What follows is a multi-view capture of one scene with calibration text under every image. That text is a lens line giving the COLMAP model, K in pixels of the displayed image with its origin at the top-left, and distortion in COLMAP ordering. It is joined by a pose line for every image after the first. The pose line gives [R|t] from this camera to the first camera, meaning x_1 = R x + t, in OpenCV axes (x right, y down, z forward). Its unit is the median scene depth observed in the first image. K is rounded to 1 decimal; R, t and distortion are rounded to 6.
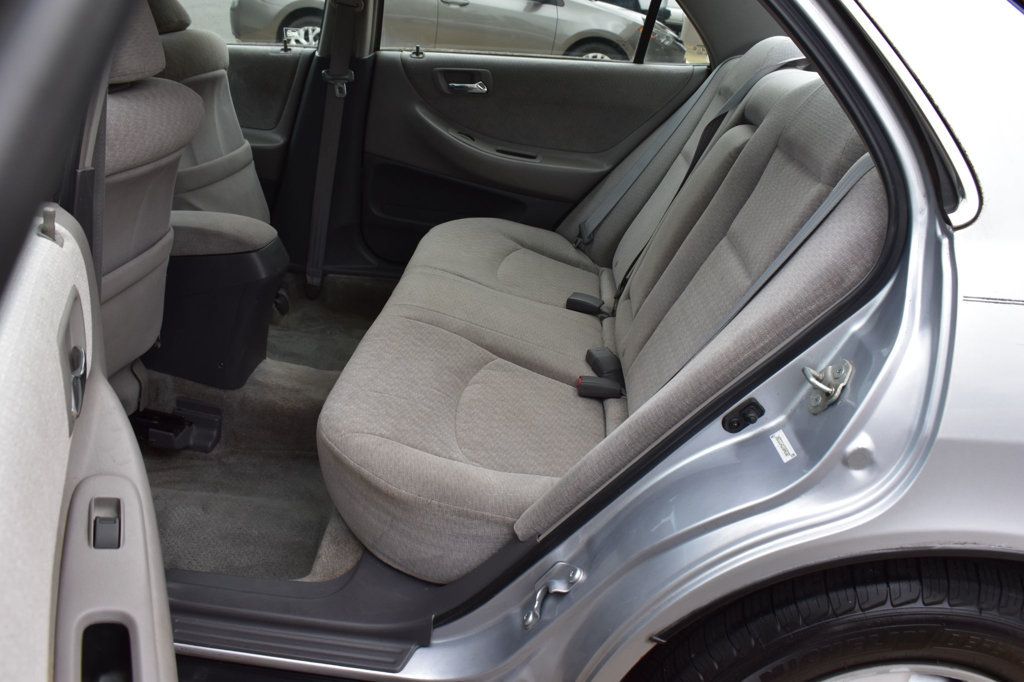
lens RADIAL K [[838.2, 0, 492.8], [0, 838.2, 343.1], [0, 0, 1]] dist [-0.096681, 0.005257]
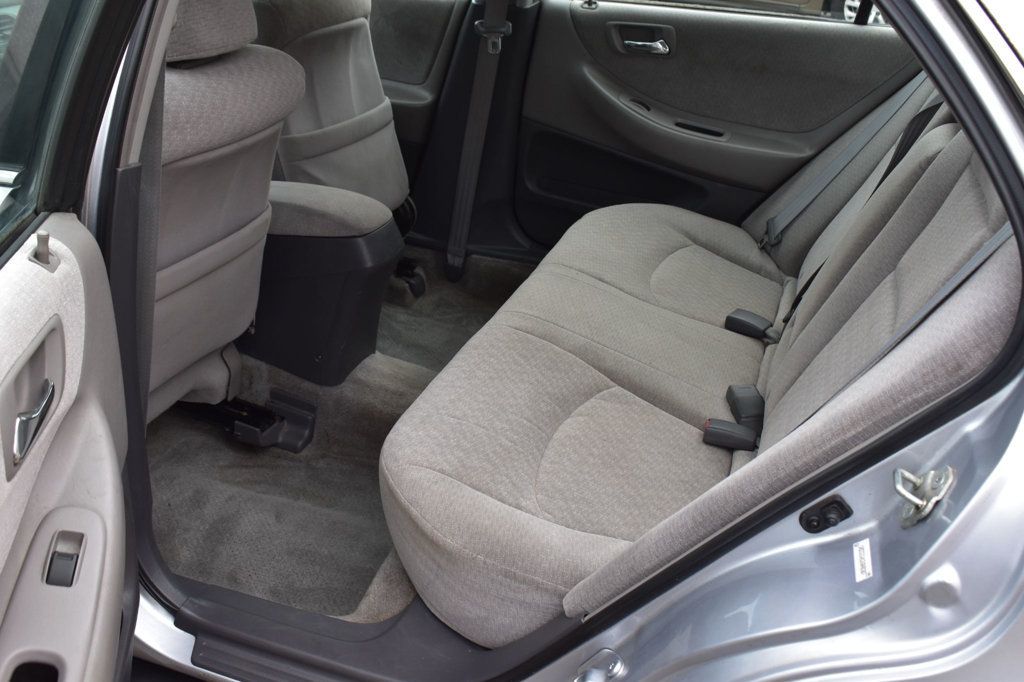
lens RADIAL K [[1010.1, 0, 510.5], [0, 1010.1, 337.0], [0, 0, 1]] dist [-0.078764, 0.000000]
pose [[0.970895, 0.094354, -0.220135, 0.135598], [-0.088837, 0.995436, 0.034853, -0.063787], [0.222419, -0.014282, 0.974847, -0.021851]]
